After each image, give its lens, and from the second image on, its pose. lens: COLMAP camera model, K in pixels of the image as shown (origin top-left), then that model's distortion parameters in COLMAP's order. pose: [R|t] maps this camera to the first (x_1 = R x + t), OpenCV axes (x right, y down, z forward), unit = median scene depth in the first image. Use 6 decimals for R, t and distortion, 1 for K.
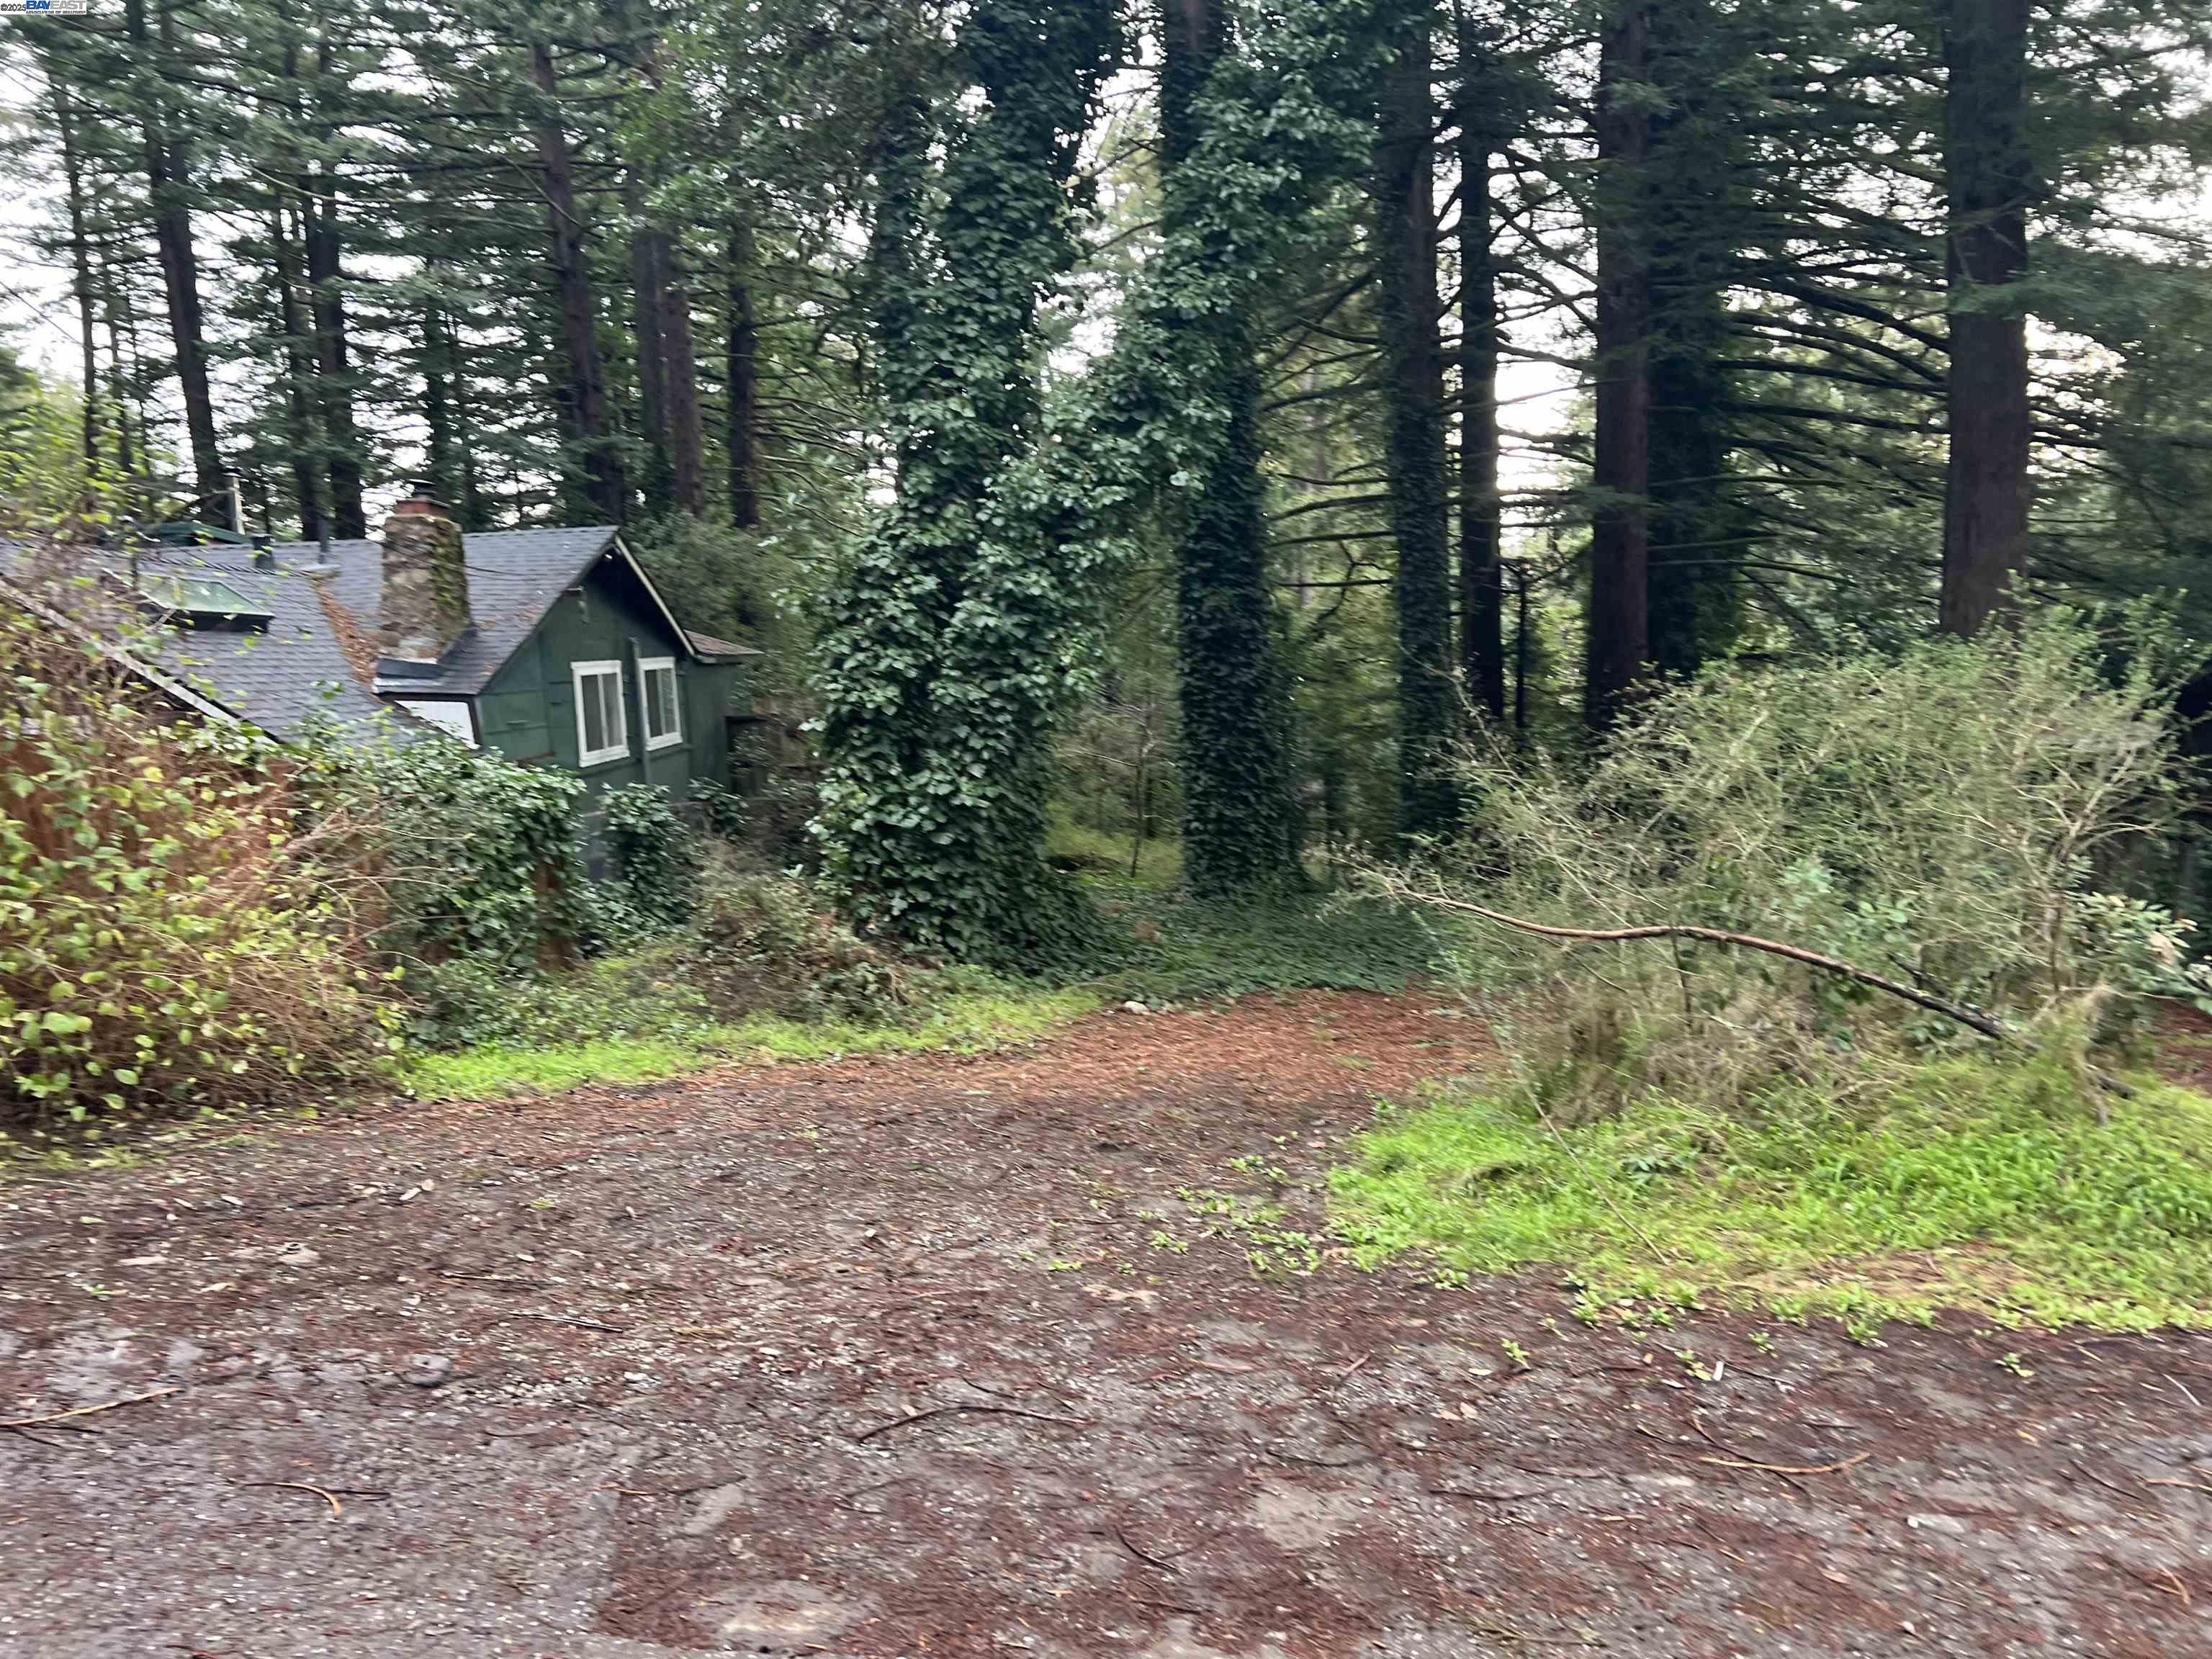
lens RADIAL K [[1655.1, 0, 1109.2], [0, 1655.1, 843.9], [0, 0, 1]] dist [0.056072, -0.065306]
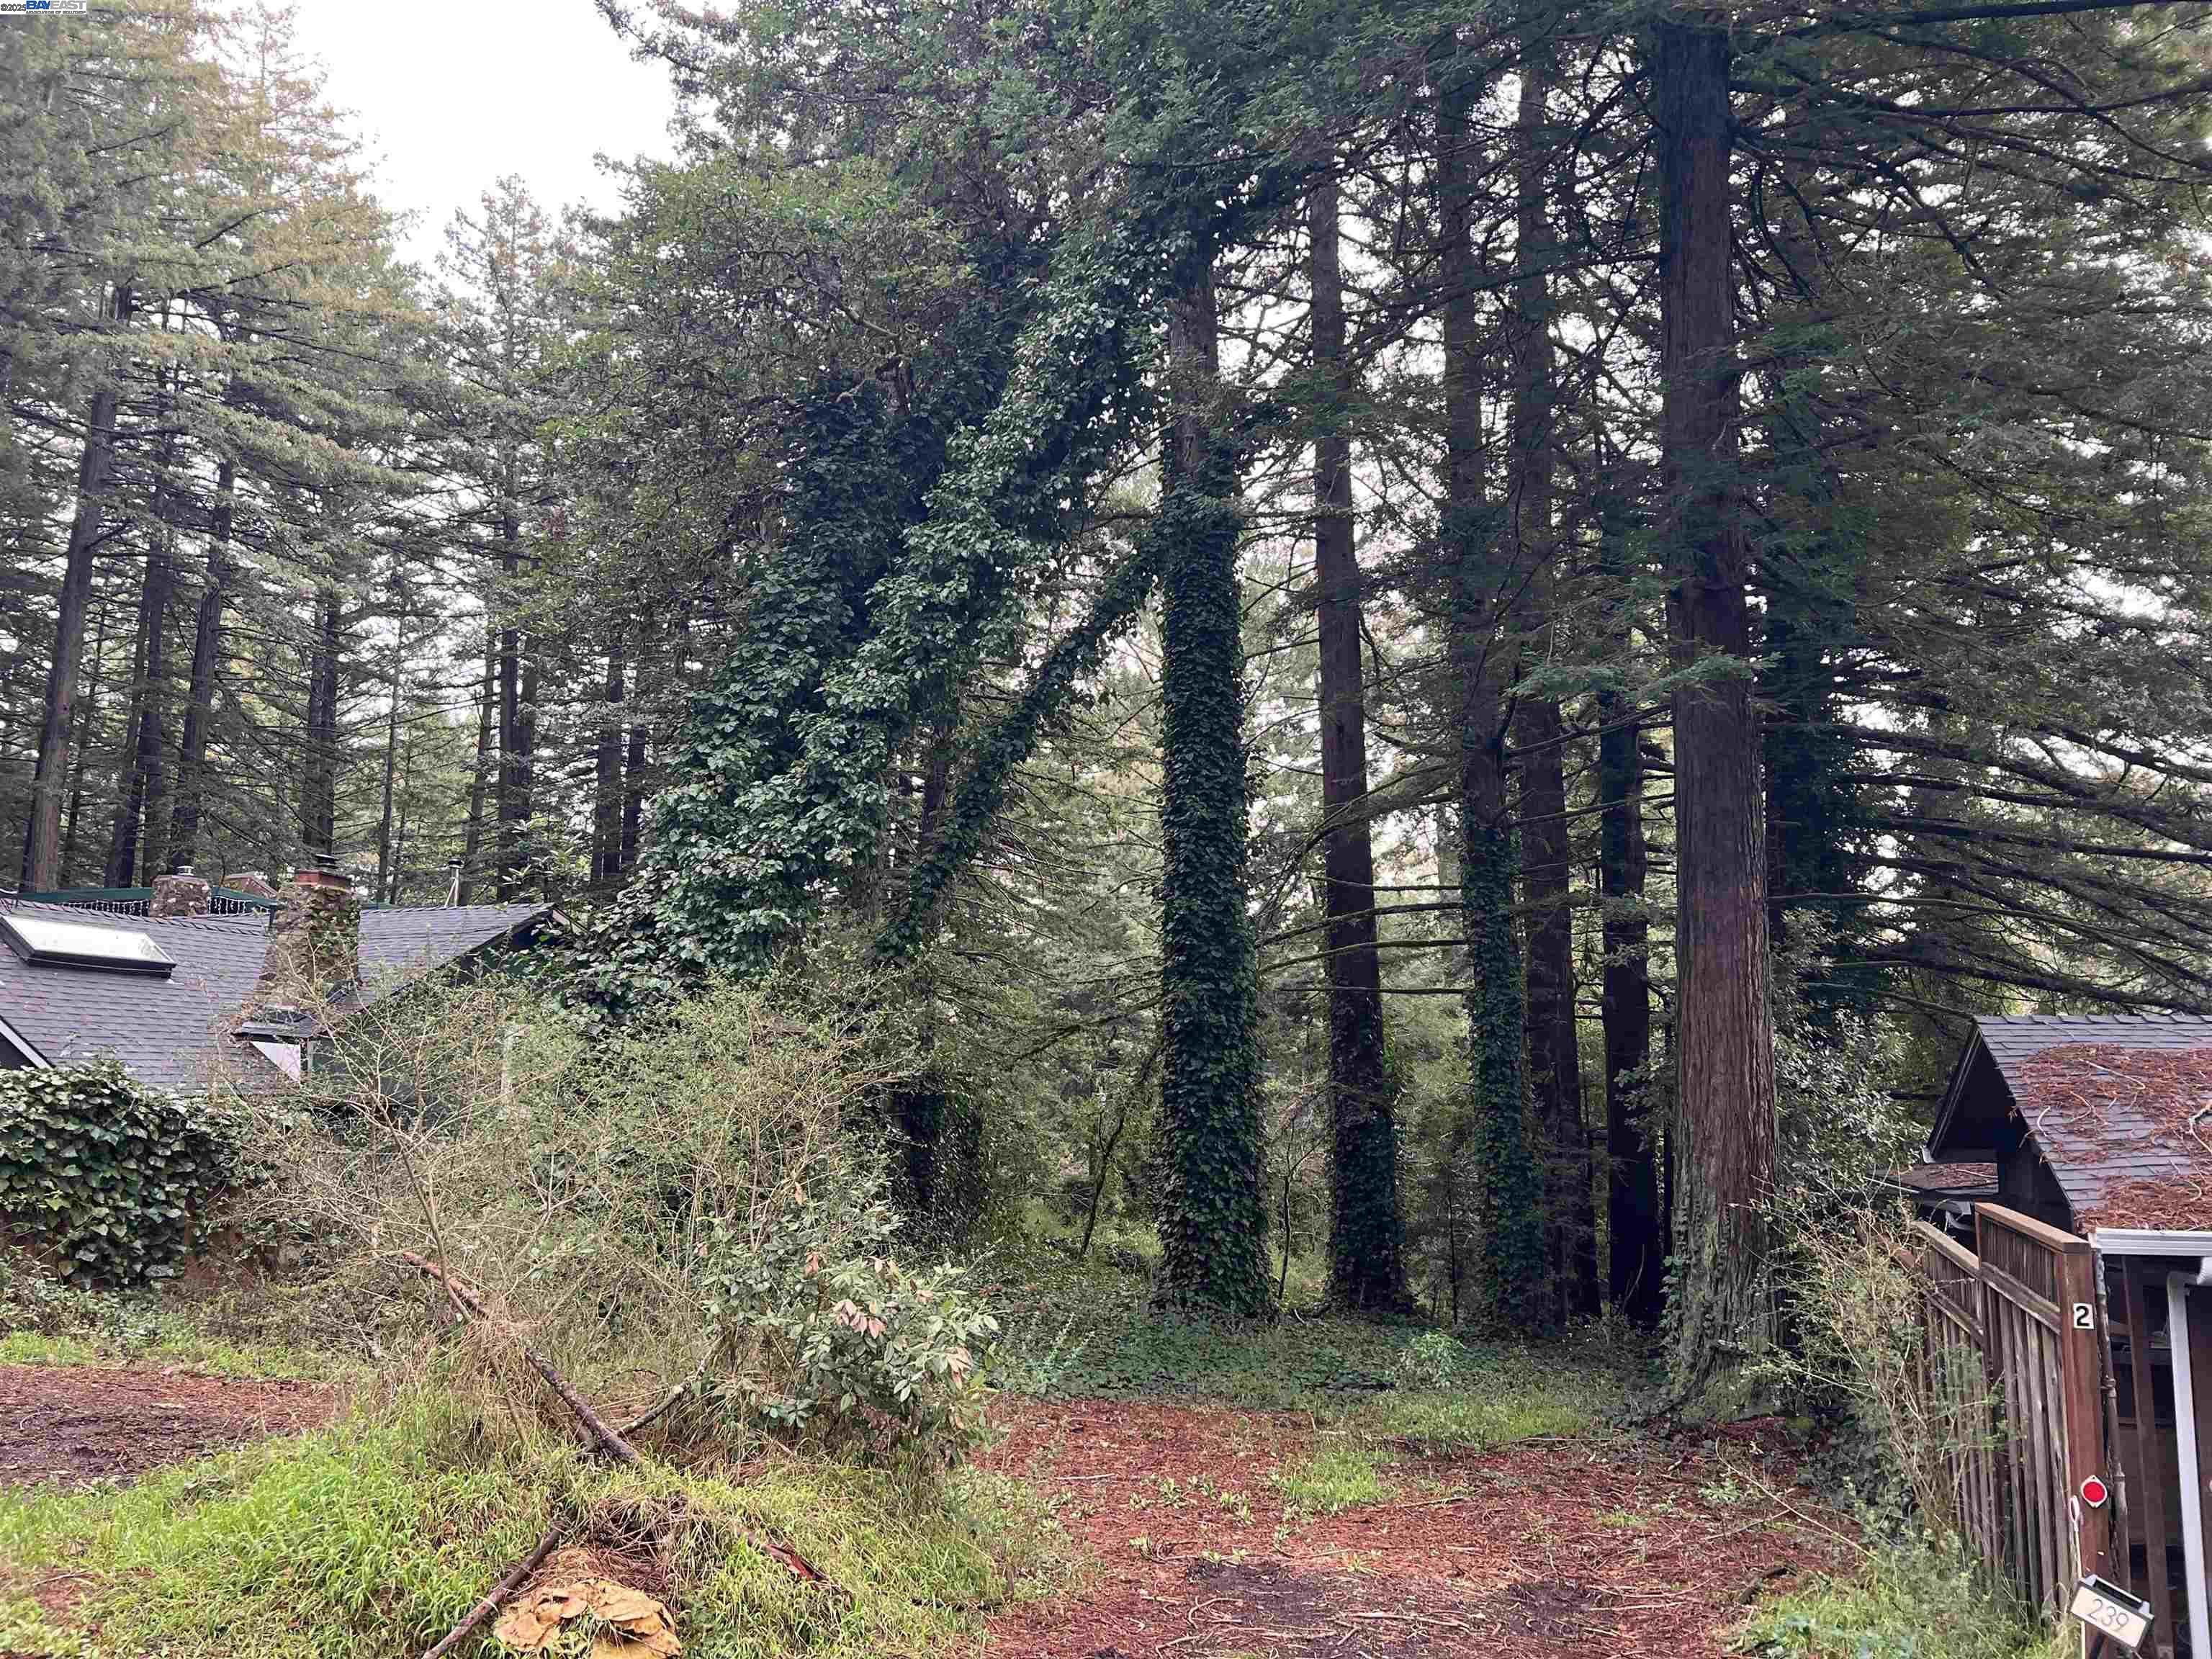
lens RADIAL K [[1655.1, 0, 1100.1], [0, 1655.1, 805.6], [0, 0, 1]] dist [0.056072, -0.065306]
pose [[0.956969, 0.004357, -0.290156, 0.499279], [-0.082214, 0.962990, -0.256692, 0.005465], [0.278299, 0.269501, 0.921910, 0.067053]]
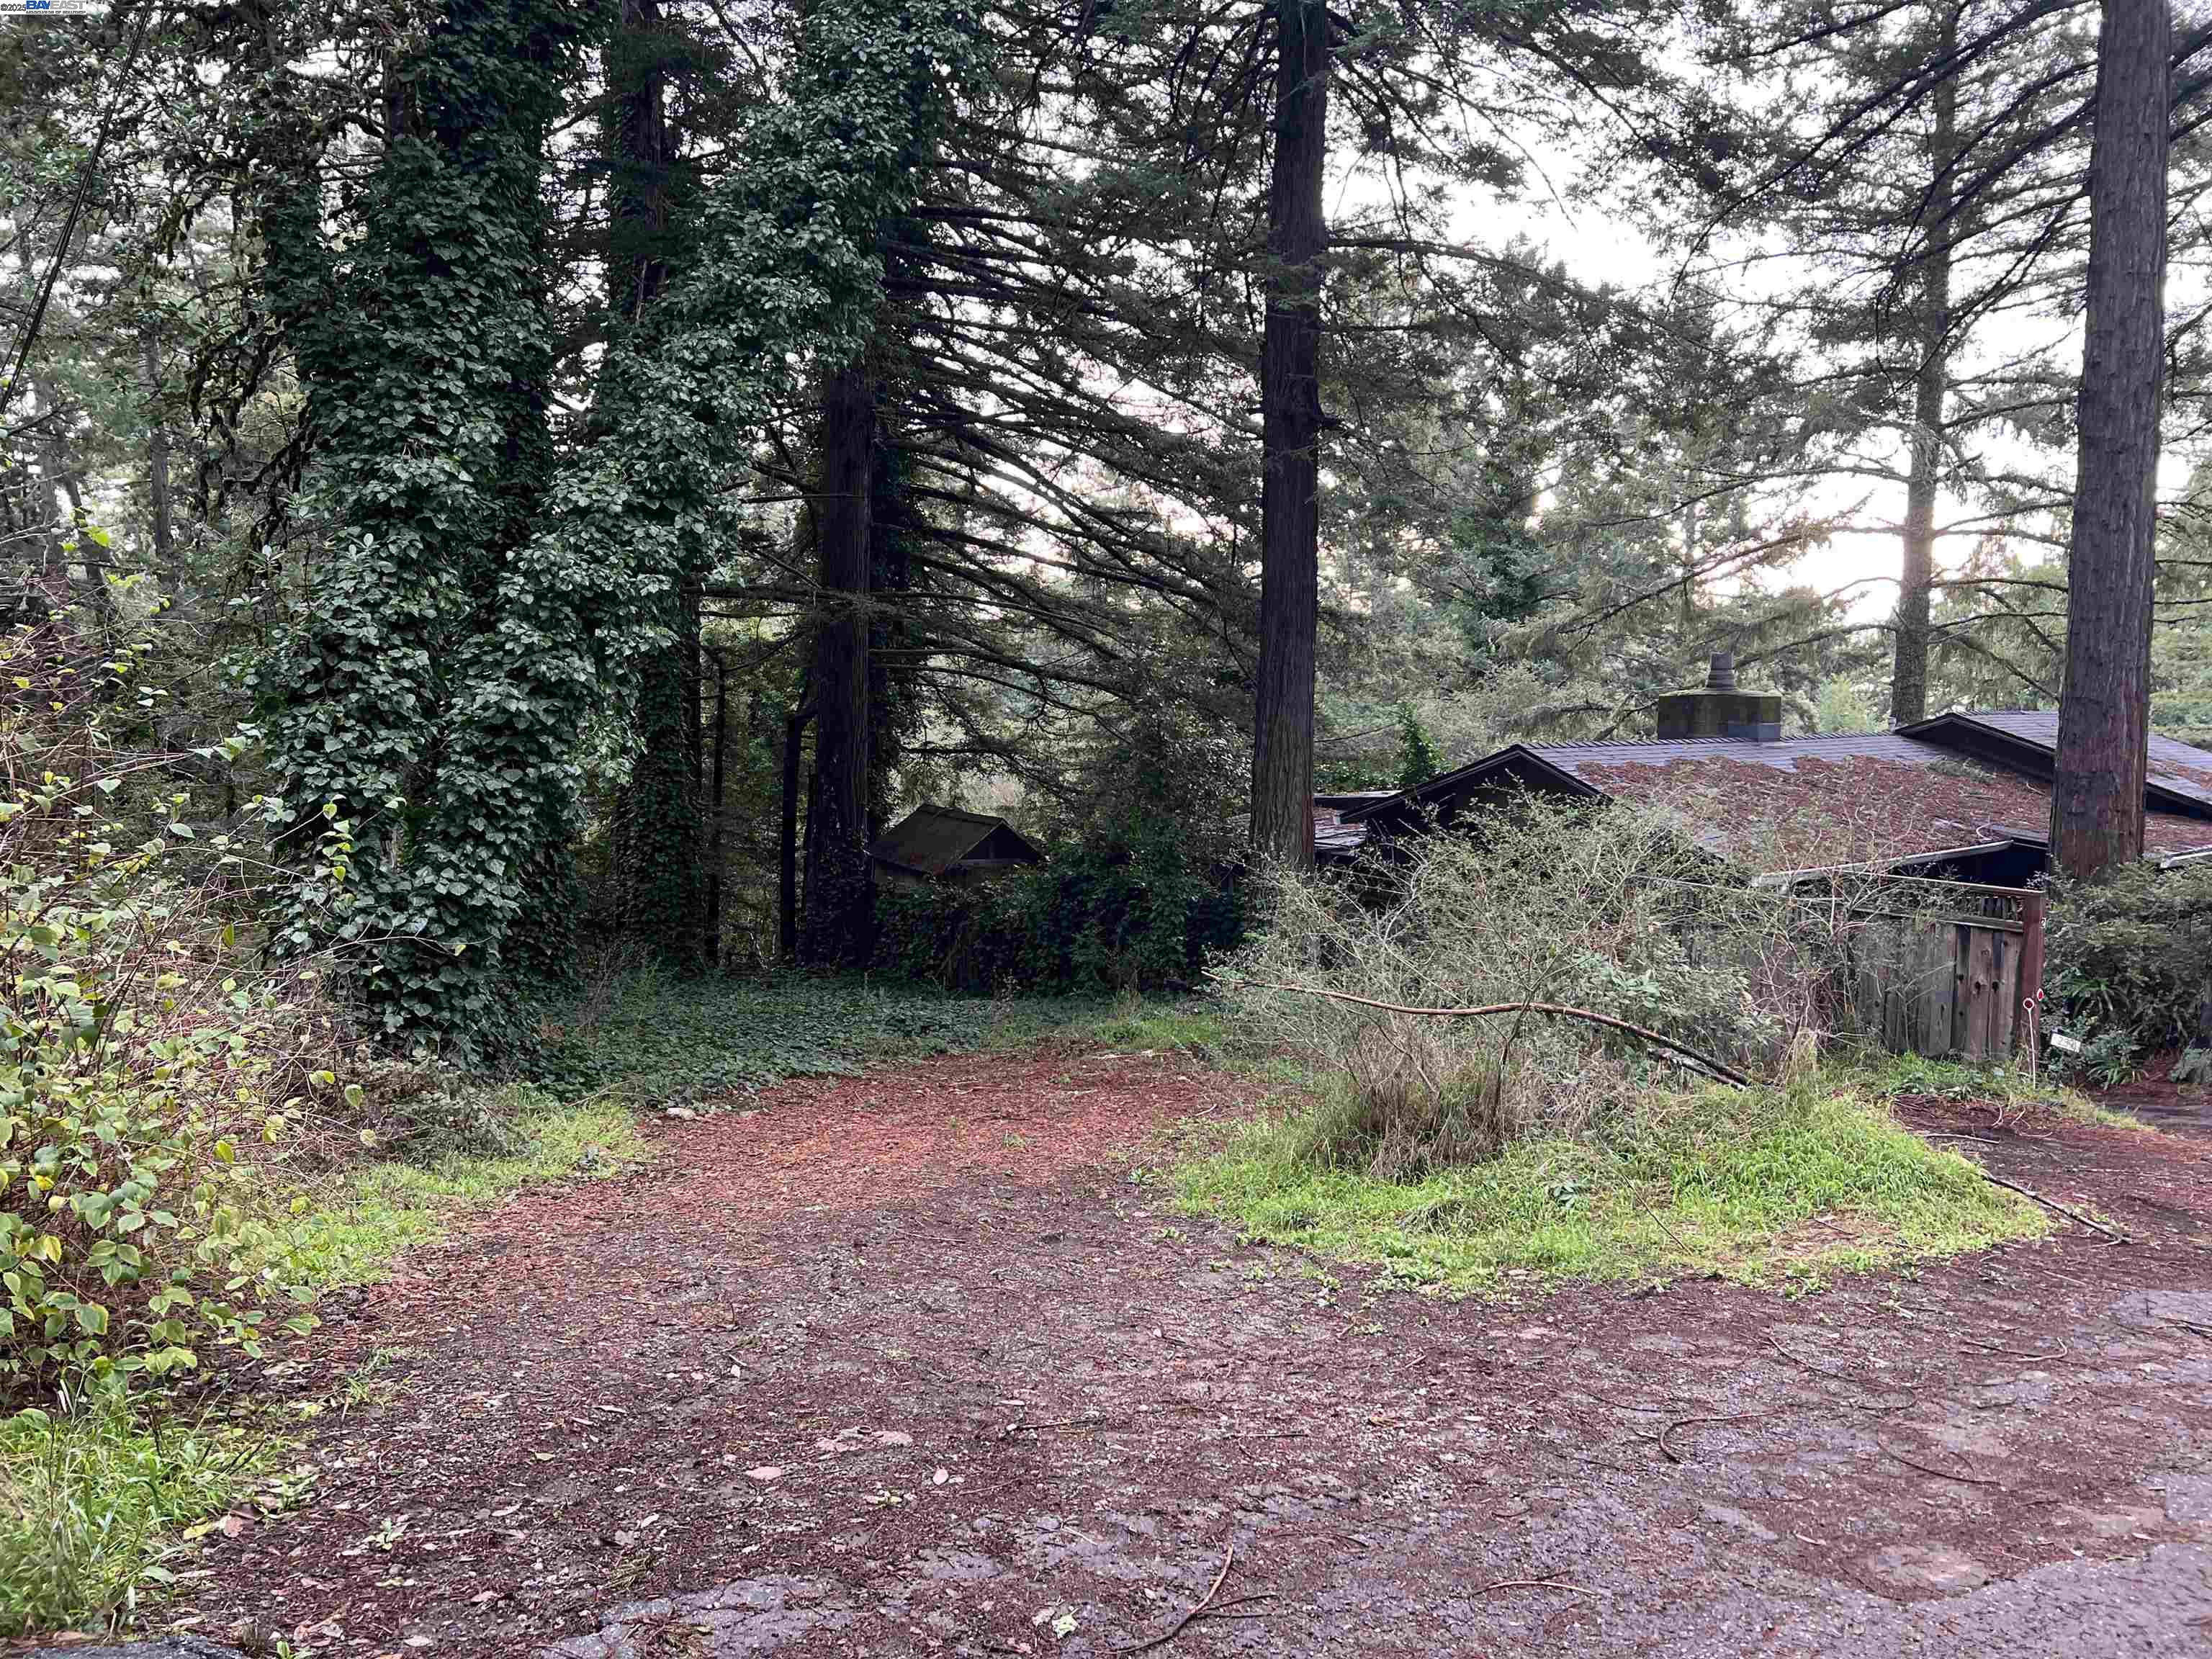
lens RADIAL K [[1655.1, 0, 1127.5], [0, 1655.1, 809.4], [0, 0, 1]] dist [0.056072, -0.065306]
pose [[0.822106, 0.014535, 0.569149, -0.314753], [0.021945, 0.998122, -0.057189, -0.016104], [-0.568912, 0.059505, 0.820243, 0.049951]]
